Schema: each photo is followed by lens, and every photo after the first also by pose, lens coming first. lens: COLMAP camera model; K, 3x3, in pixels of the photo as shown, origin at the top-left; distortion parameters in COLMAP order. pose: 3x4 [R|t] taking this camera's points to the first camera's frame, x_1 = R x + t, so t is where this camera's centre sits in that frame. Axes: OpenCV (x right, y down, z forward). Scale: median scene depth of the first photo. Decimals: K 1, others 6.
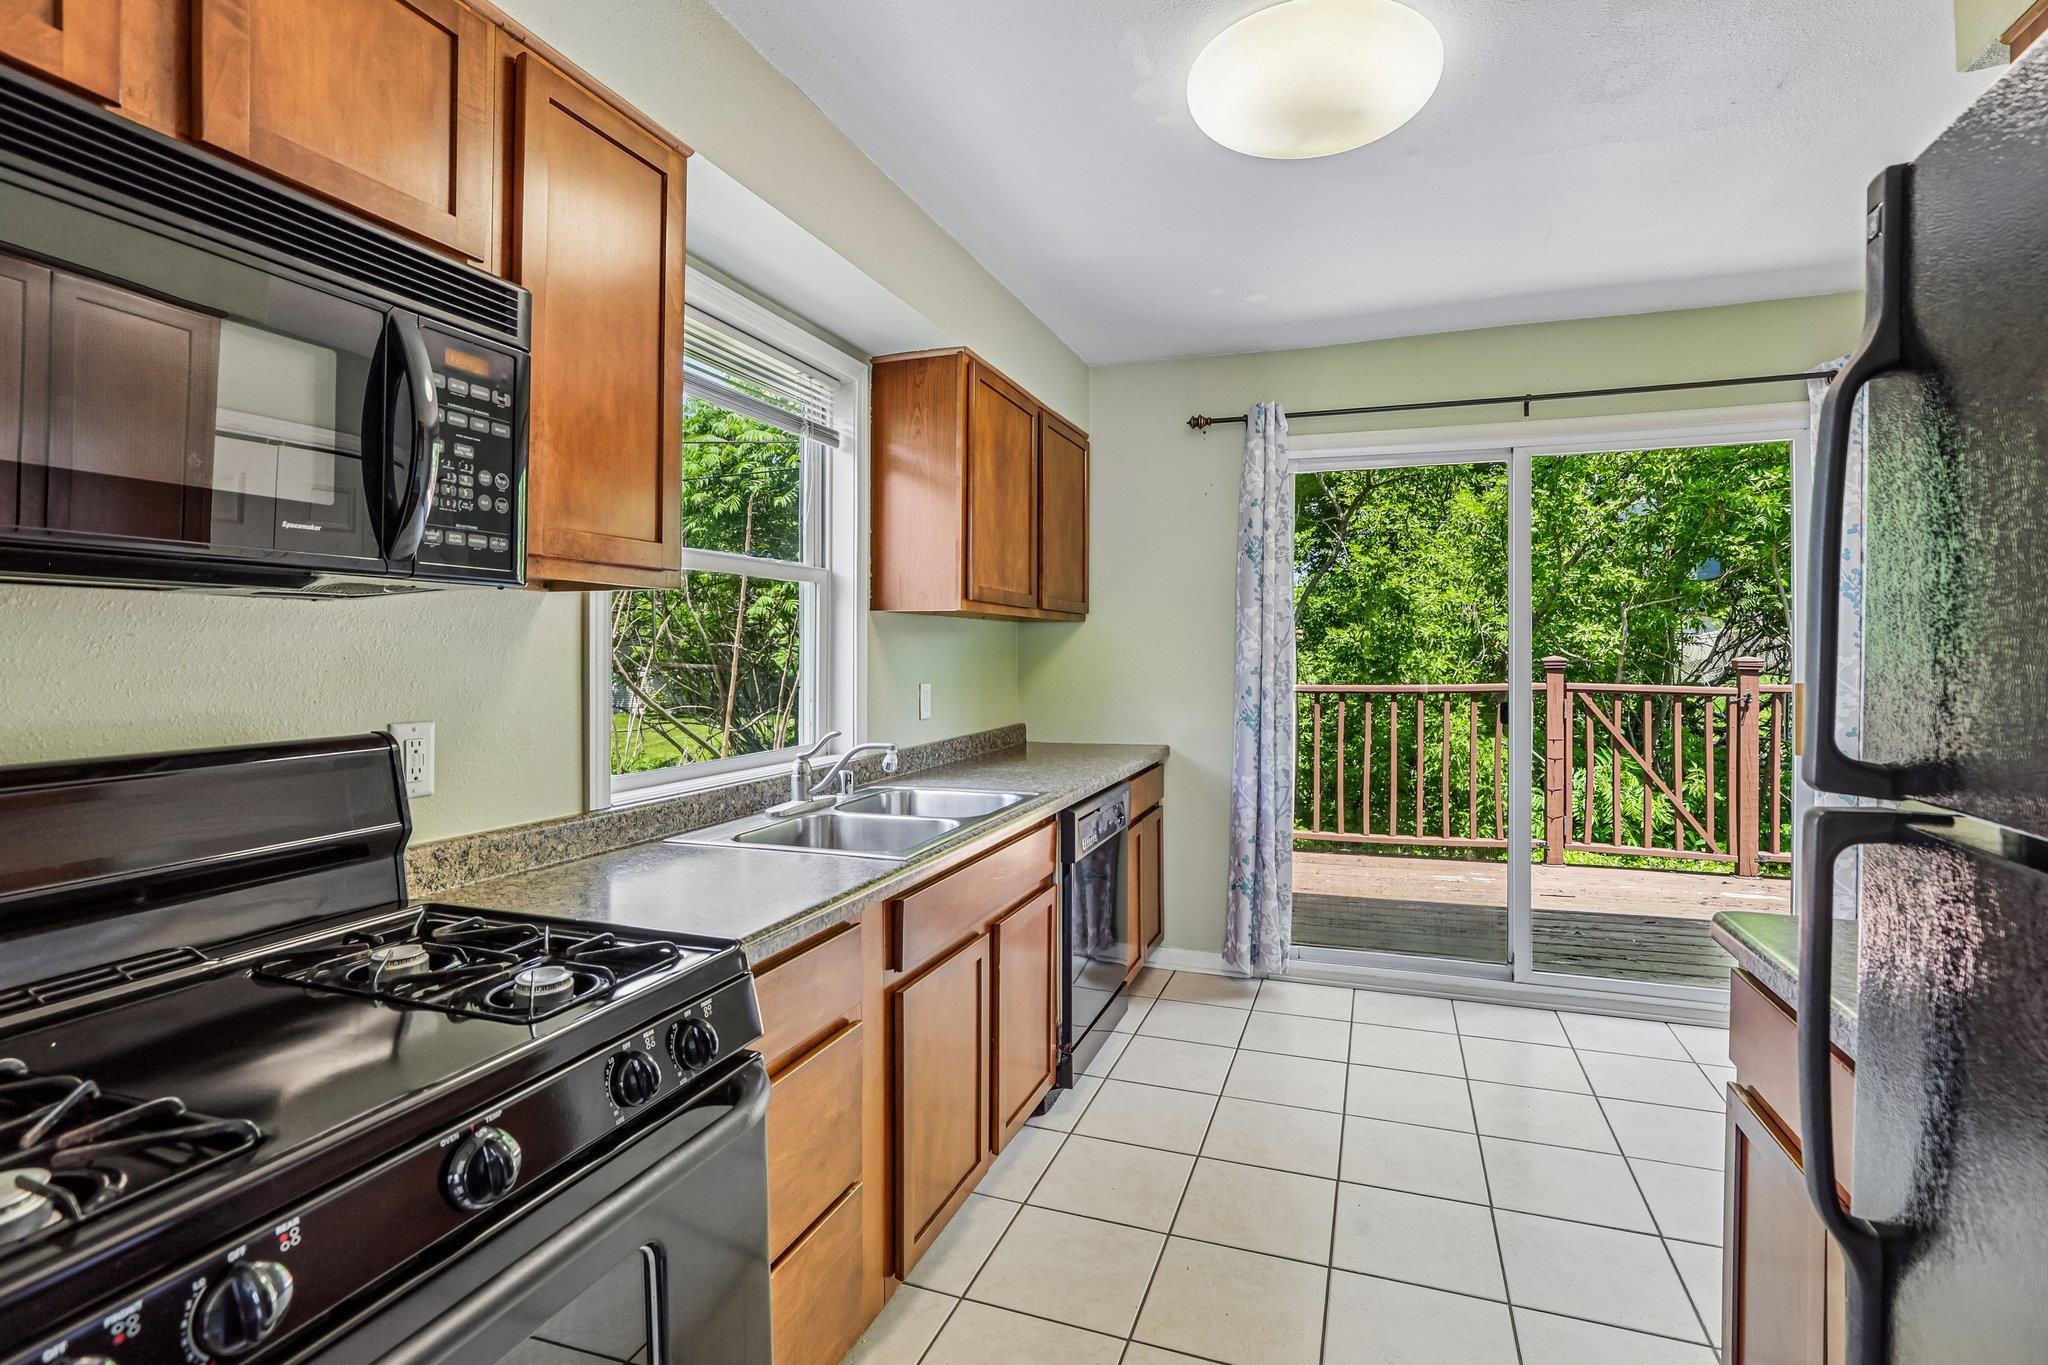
lens RADIAL K [[939.8, 0, 1040.0], [0, 939.8, 659.2], [0, 0, 1]] dist [-0.033481, 0.013837]
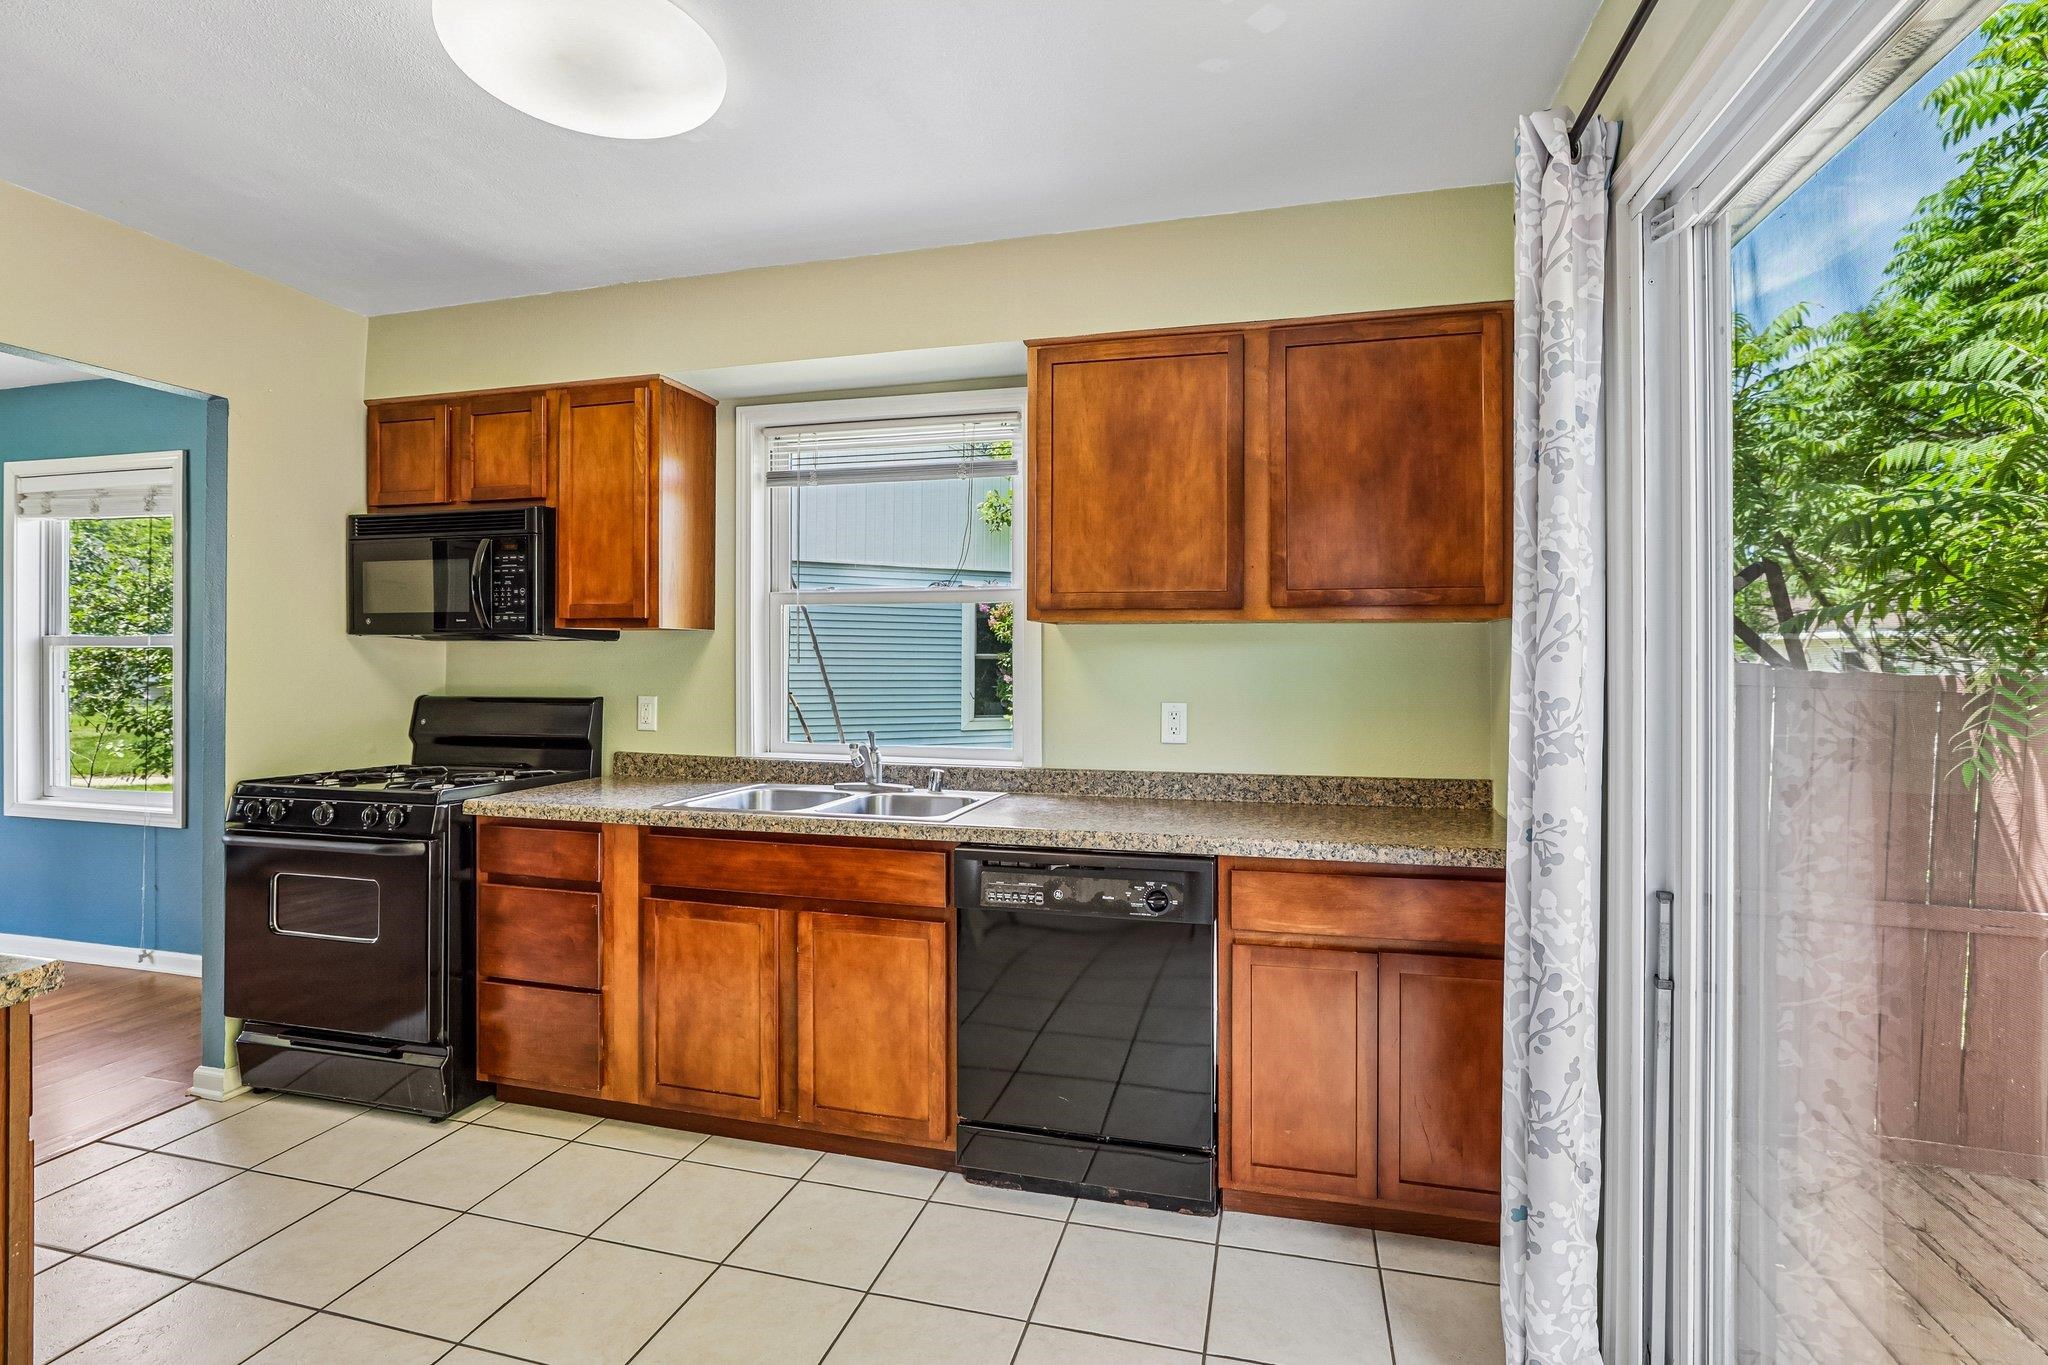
lens RADIAL K [[939.8, 0, 1040.0], [0, 939.8, 659.2], [0, 0, 1]] dist [-0.033481, 0.013837]
pose [[0.097544, -0.004625, -0.995220, 1.928950], [-0.009197, 0.999942, -0.005548, -0.015838], [0.995189, 0.009694, 0.097496, 2.089930]]
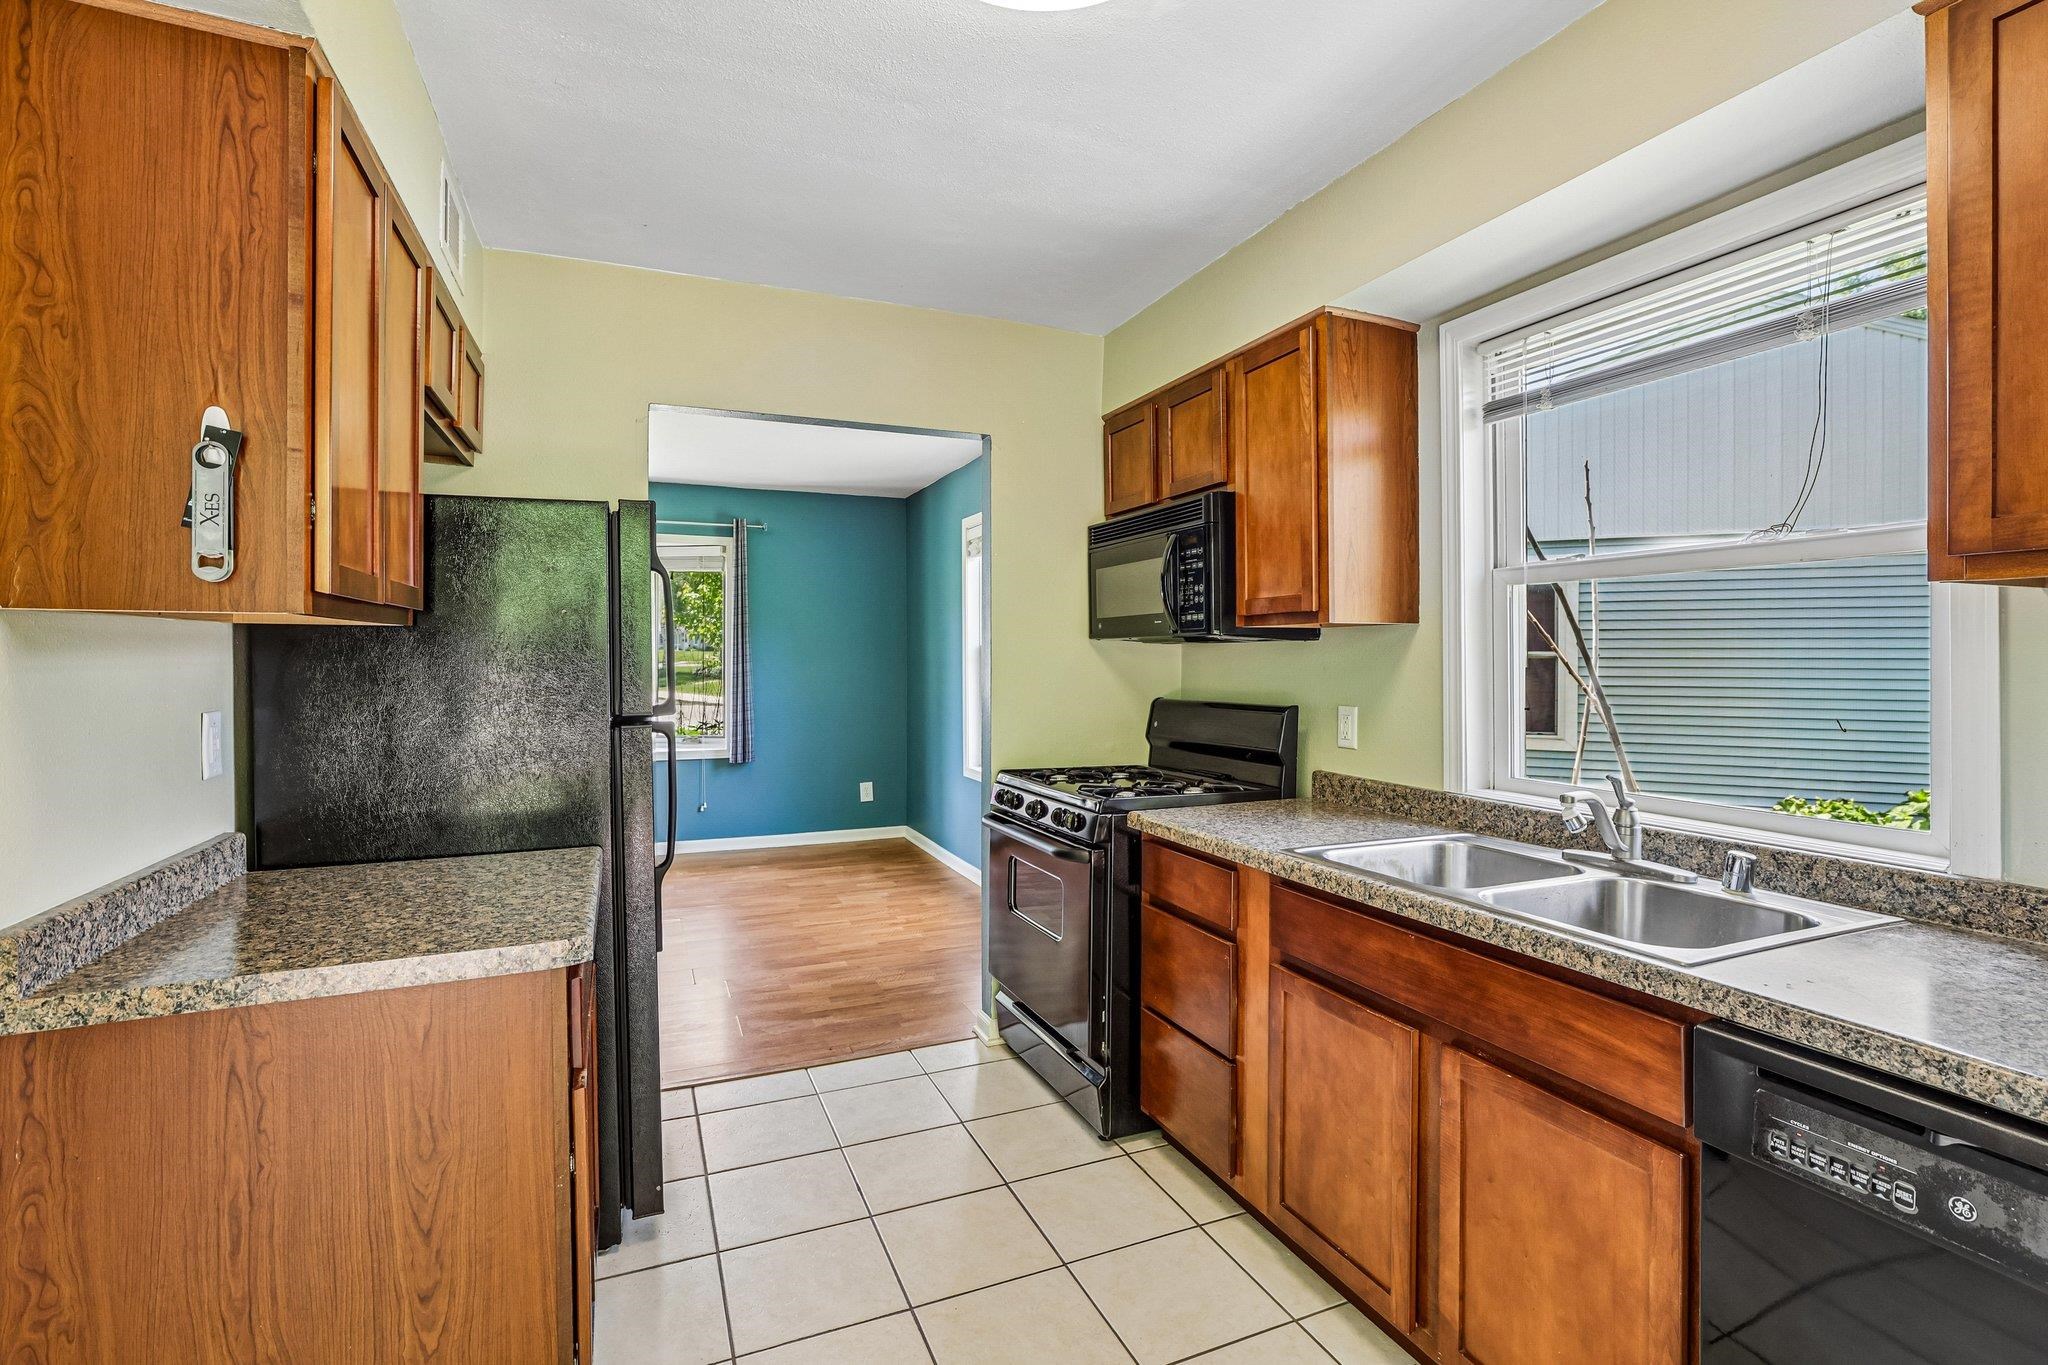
lens RADIAL K [[939.8, 0, 1040.0], [0, 939.8, 659.2], [0, 0, 1]] dist [-0.033481, 0.013837]
pose [[-0.721578, -0.001882, -0.692330, 1.215760], [-0.004714, 0.999986, 0.002194, -0.026762], [0.692317, 0.004847, -0.721578, 2.324381]]
